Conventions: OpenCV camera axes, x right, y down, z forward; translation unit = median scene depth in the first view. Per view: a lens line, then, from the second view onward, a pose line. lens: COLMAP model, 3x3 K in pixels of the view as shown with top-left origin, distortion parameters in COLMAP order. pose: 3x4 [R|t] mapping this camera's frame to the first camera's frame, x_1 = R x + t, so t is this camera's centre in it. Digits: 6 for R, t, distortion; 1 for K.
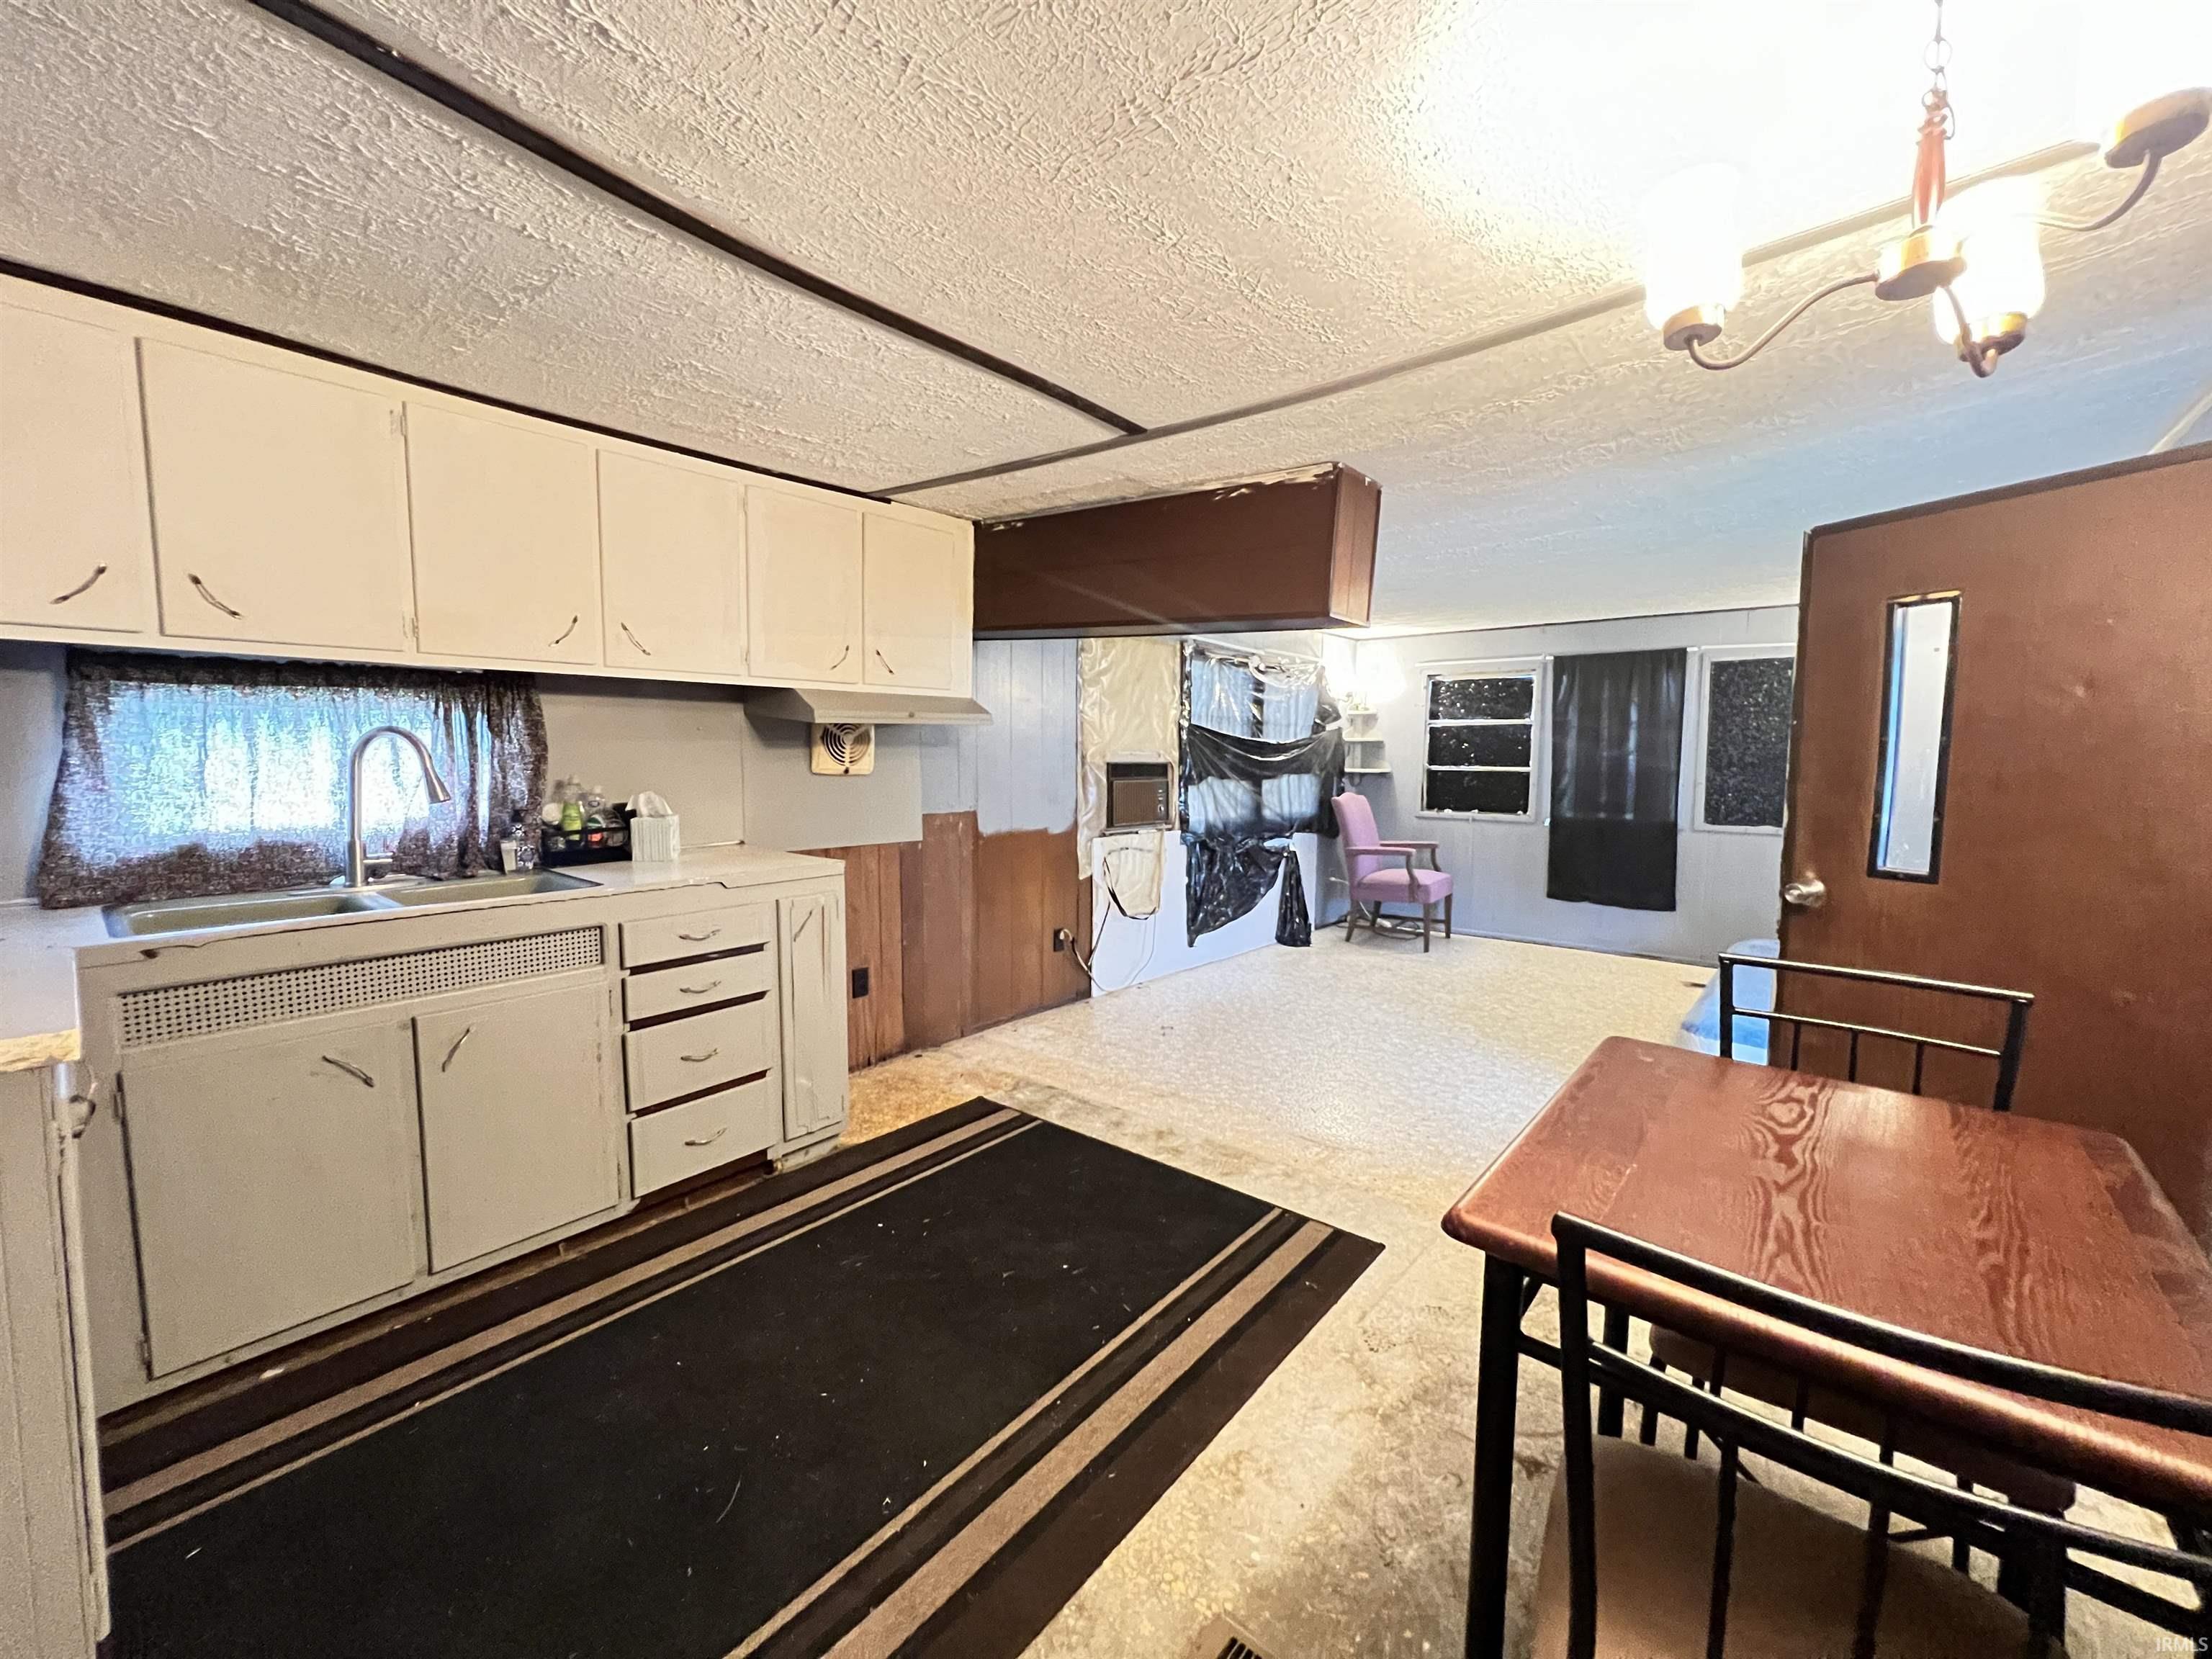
lens RADIAL K [[879.5, 0, 1104.5], [0, 879.5, 824.4], [0, 0, 1]] dist [-0.000077, 0.000033]
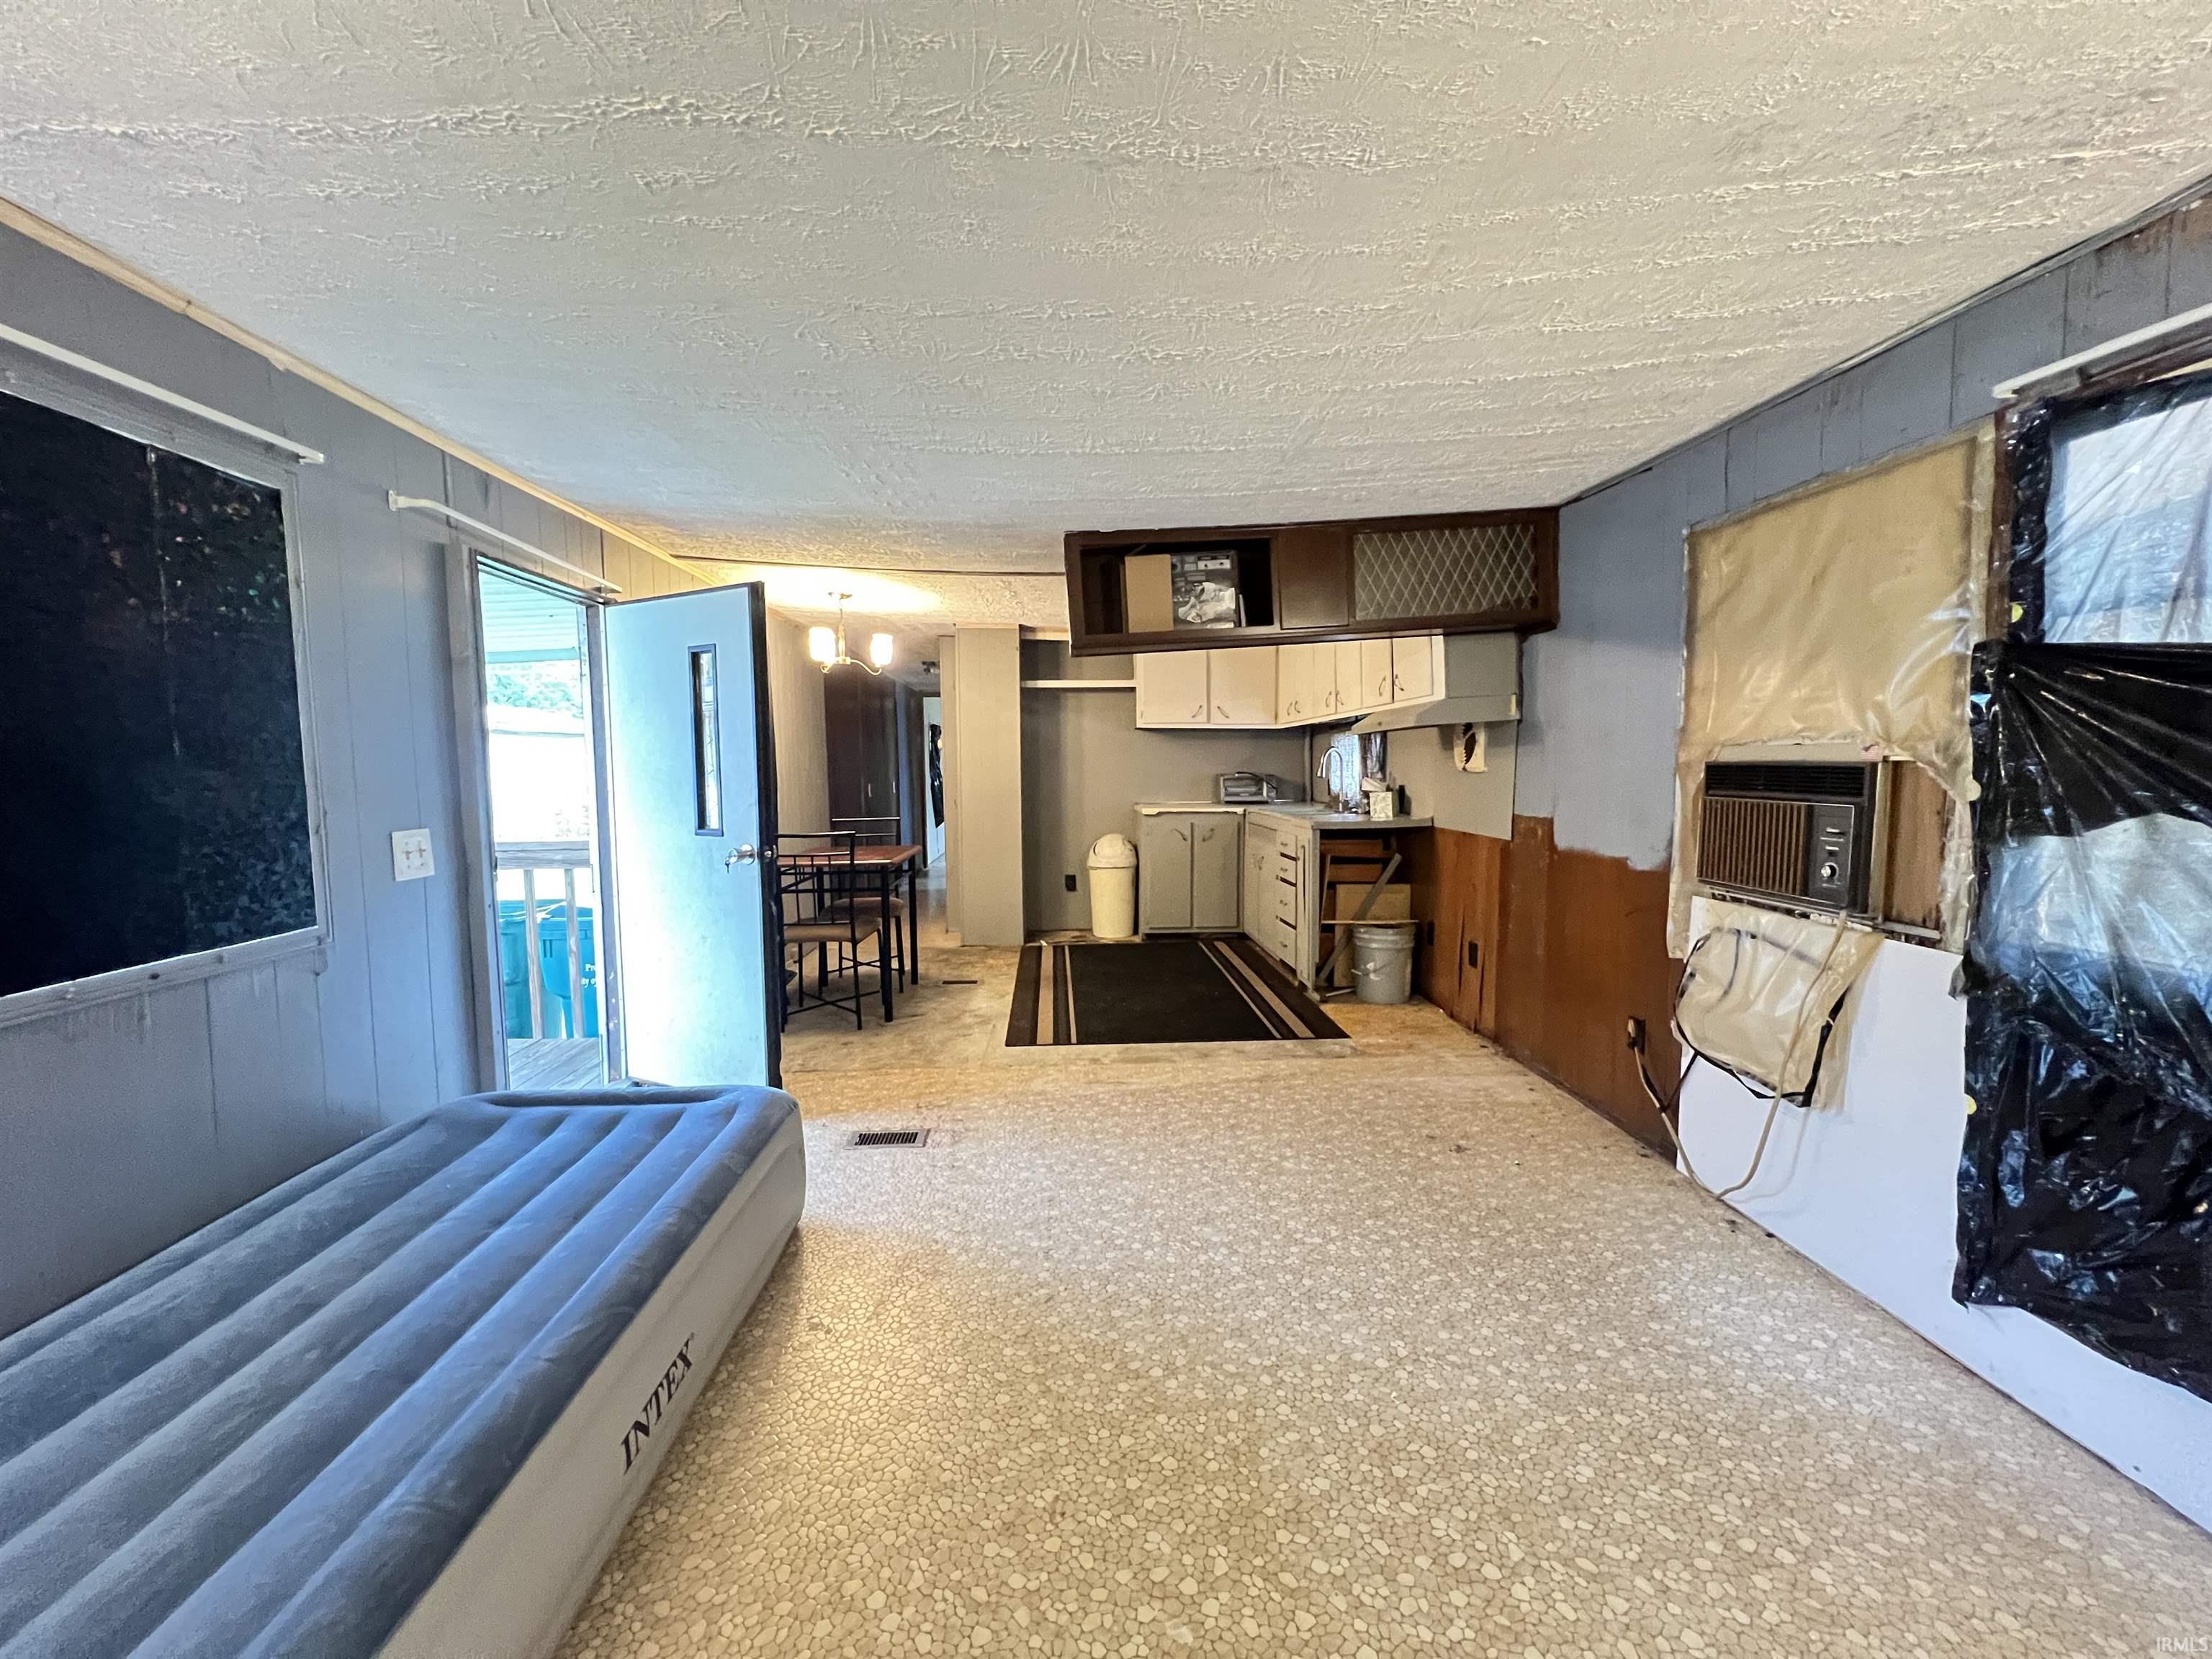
lens RADIAL K [[879.5, 0, 1100.9], [0, 879.5, 834.7], [0, 0, 1]] dist [-0.000077, 0.000033]
pose [[-0.735002, 0.052197, -0.676053, 0.802052], [-0.053337, 0.989493, 0.134386, -0.096529], [0.675964, 0.134833, -0.724494, 1.409988]]
